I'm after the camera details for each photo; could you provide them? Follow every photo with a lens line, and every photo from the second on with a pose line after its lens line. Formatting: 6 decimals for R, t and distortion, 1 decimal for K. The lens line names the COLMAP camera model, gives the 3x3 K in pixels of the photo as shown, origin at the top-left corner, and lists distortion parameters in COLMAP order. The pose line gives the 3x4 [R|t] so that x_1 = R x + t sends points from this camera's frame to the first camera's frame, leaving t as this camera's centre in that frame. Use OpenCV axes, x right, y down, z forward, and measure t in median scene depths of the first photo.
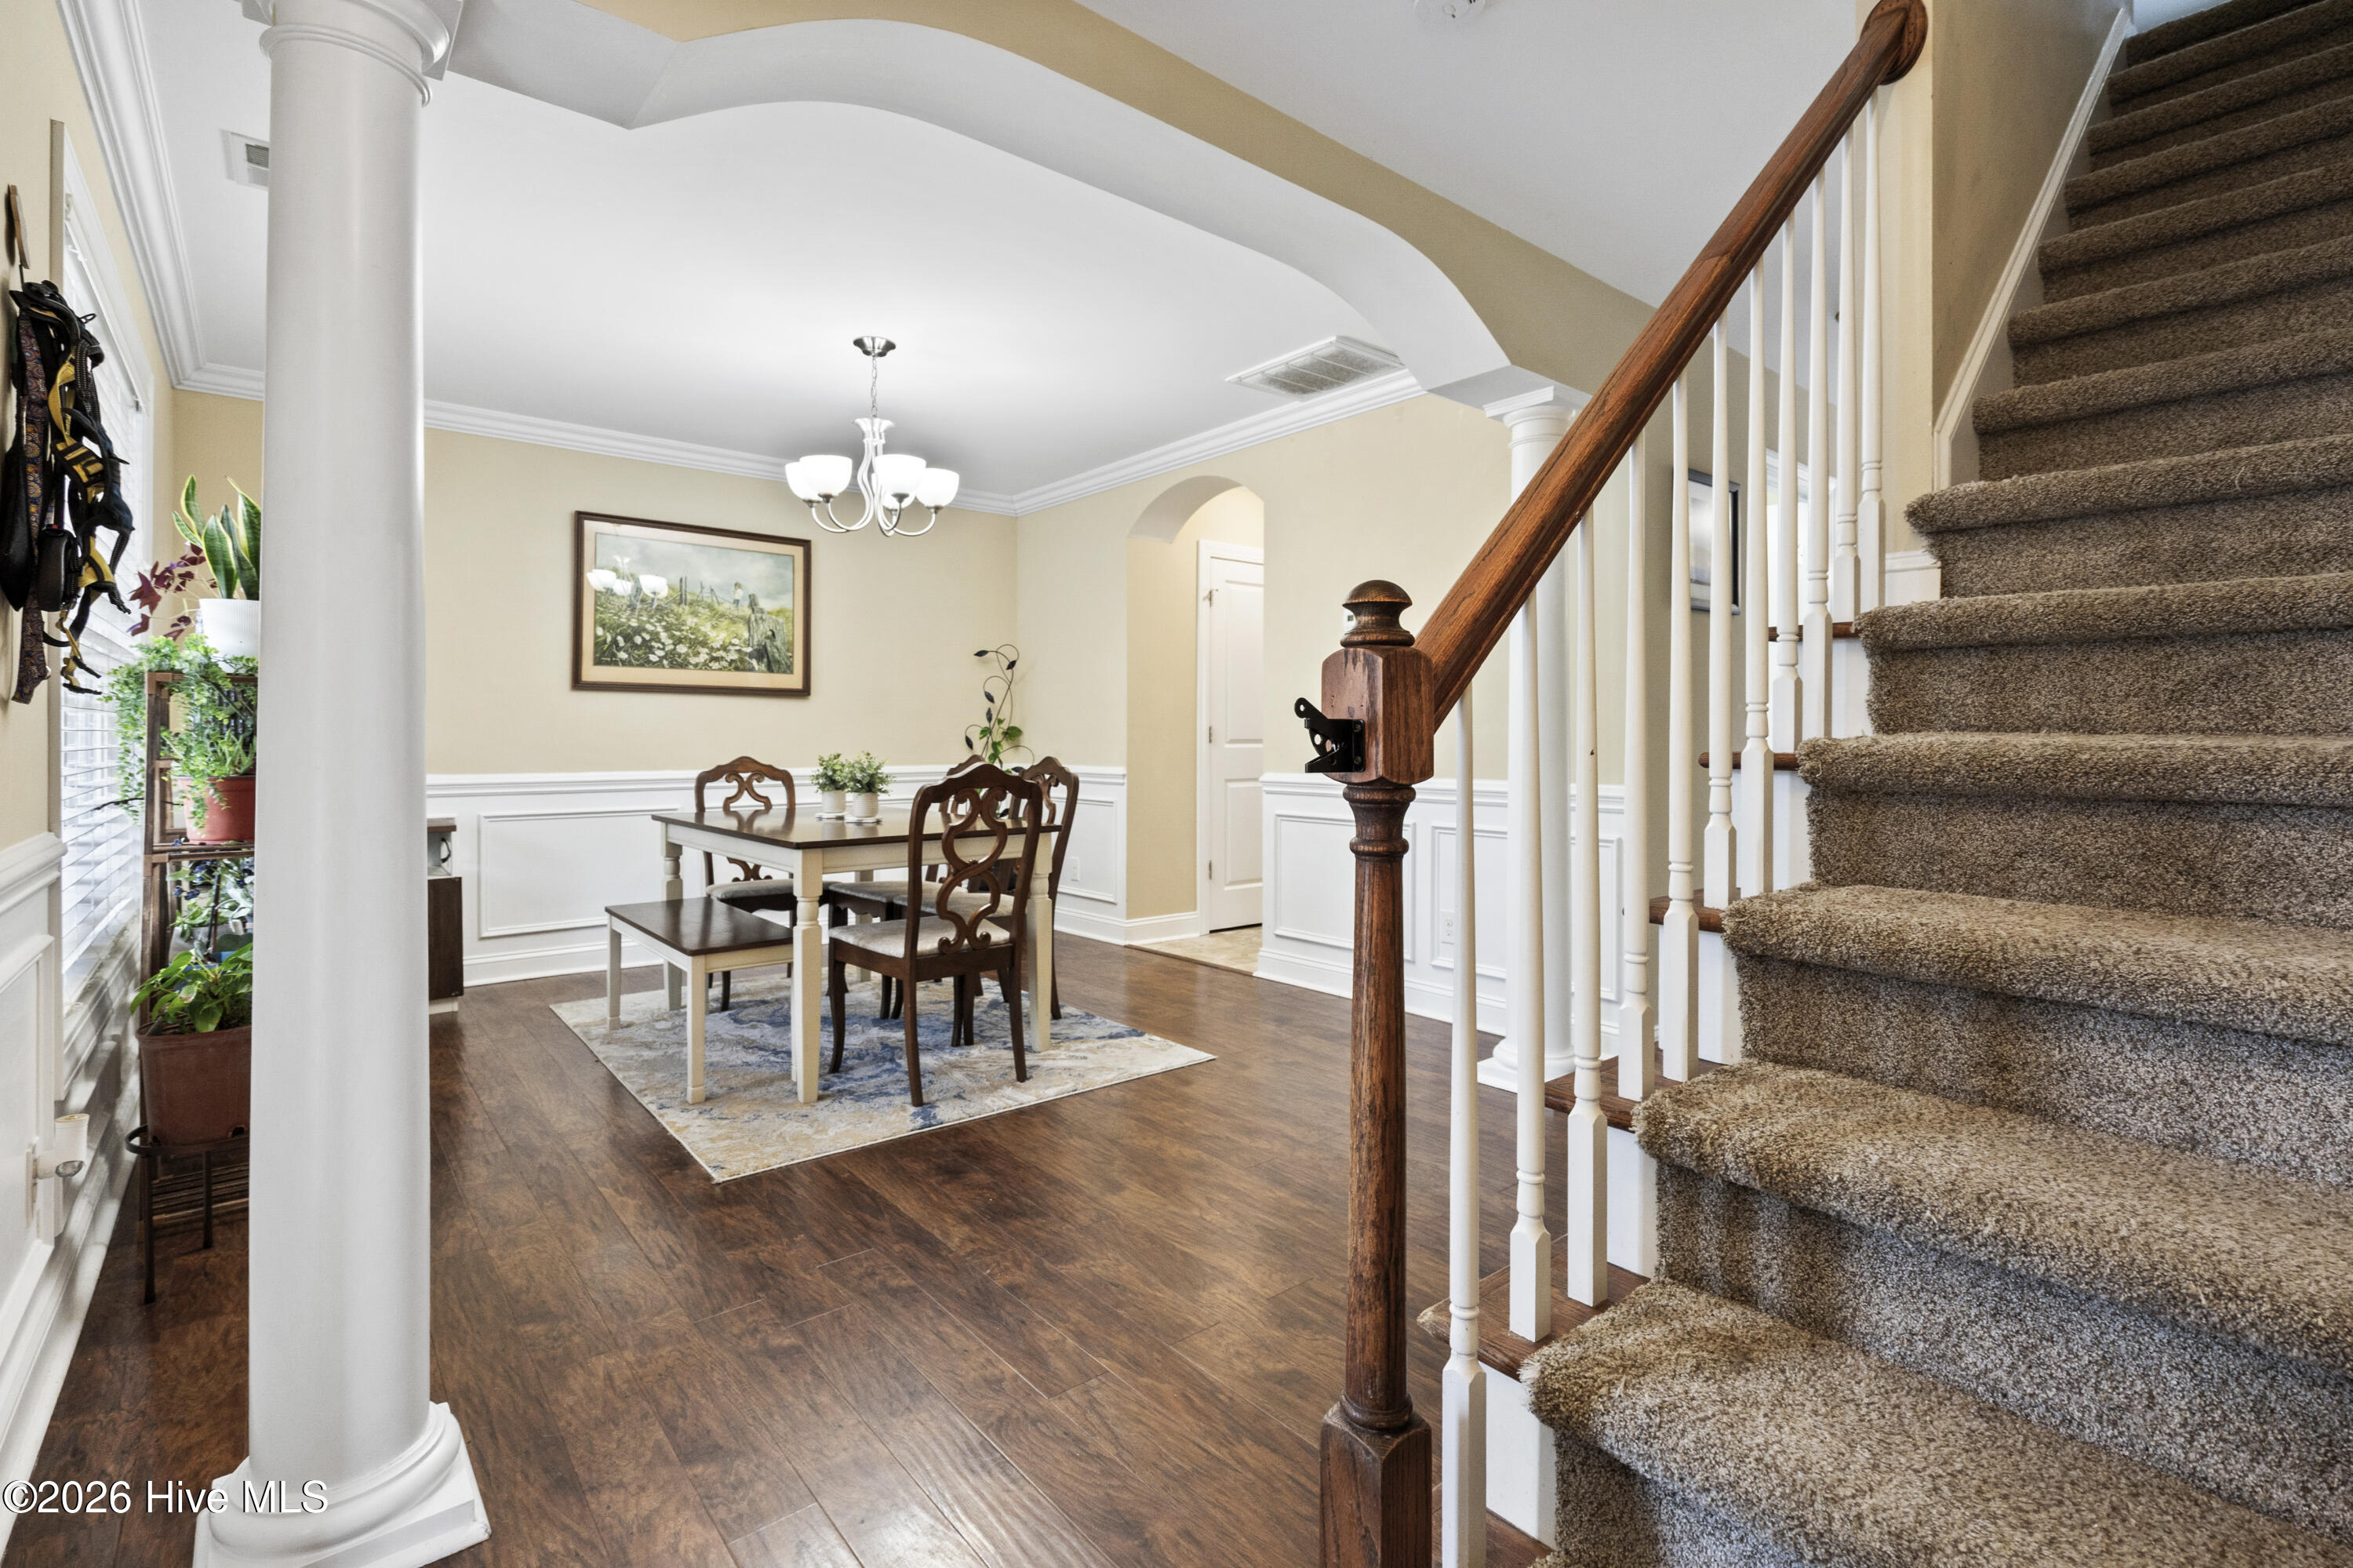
lens RADIAL K [[1074.9, 0, 1169.2], [0, 1074.9, 738.8], [0, 0, 1]] dist [-0.006842, 0.003794]
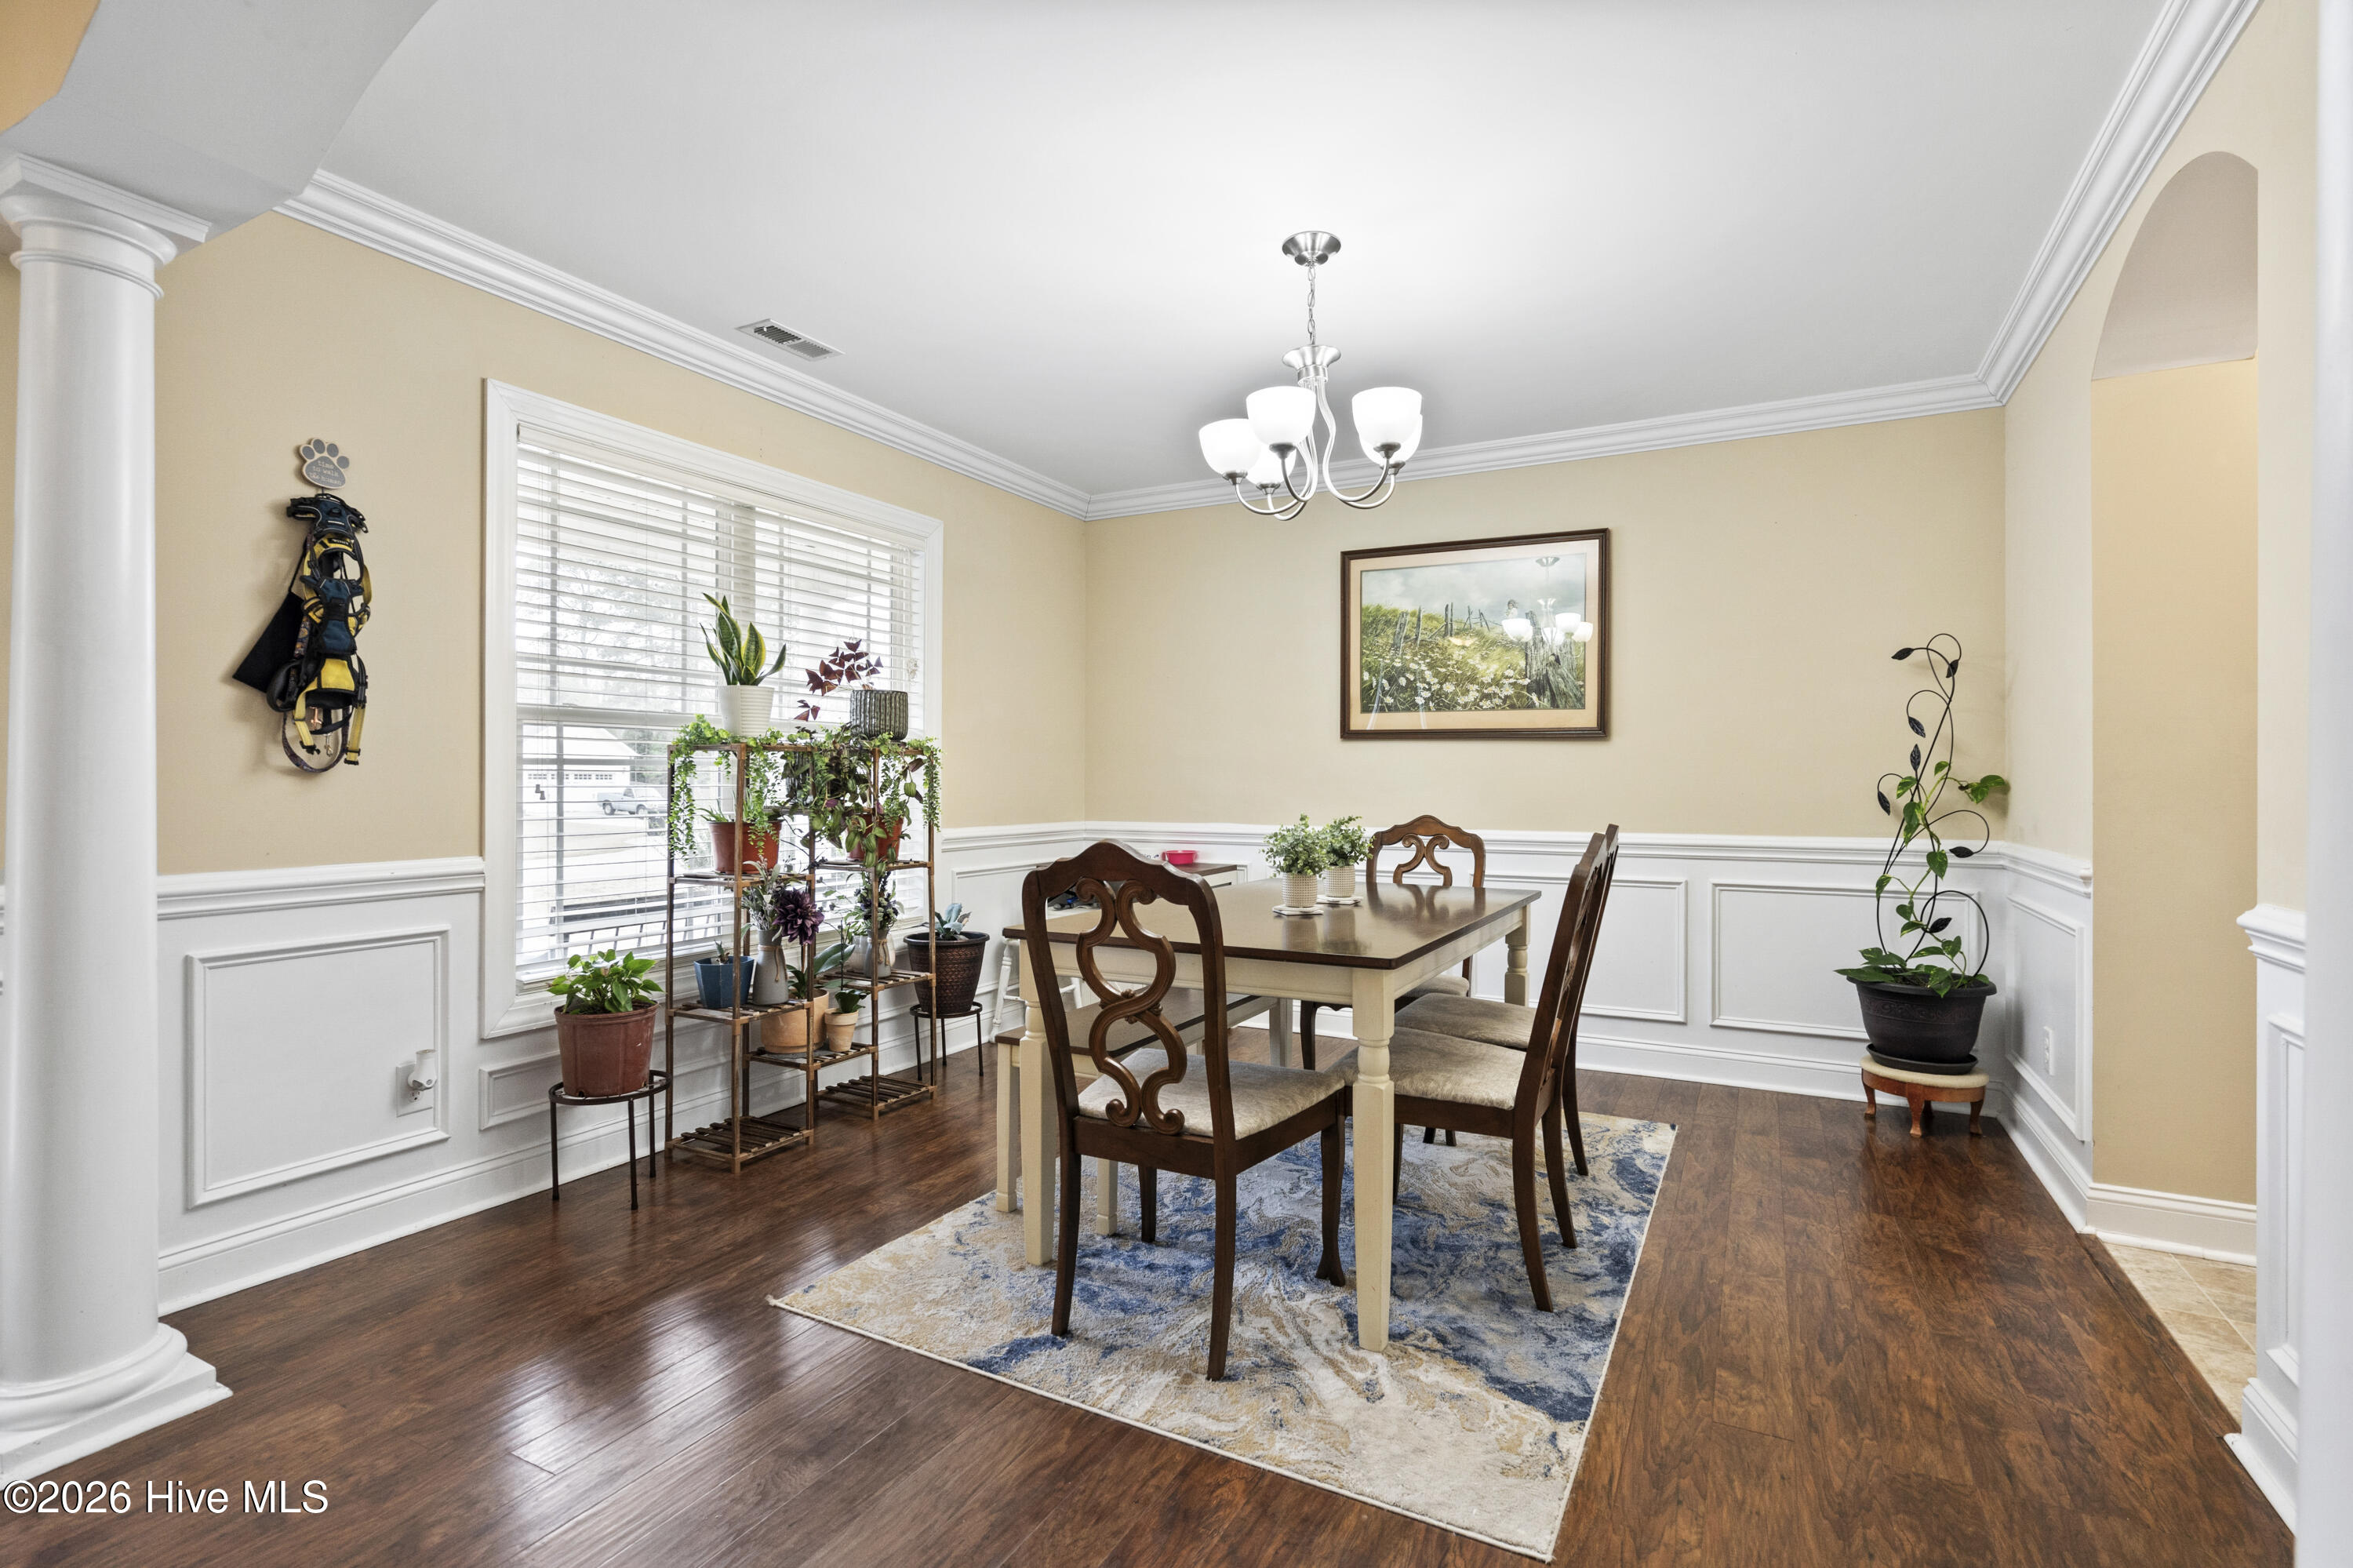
lens RADIAL K [[1074.9, 0, 1177.4], [0, 1074.9, 785.6], [0, 0, 1]] dist [-0.006842, 0.003794]
pose [[0.394976, 0.003766, -0.918684, 0.255301], [-0.005610, 0.999983, 0.001687, -0.006041], [0.918674, 0.004487, 0.394991, 0.477722]]
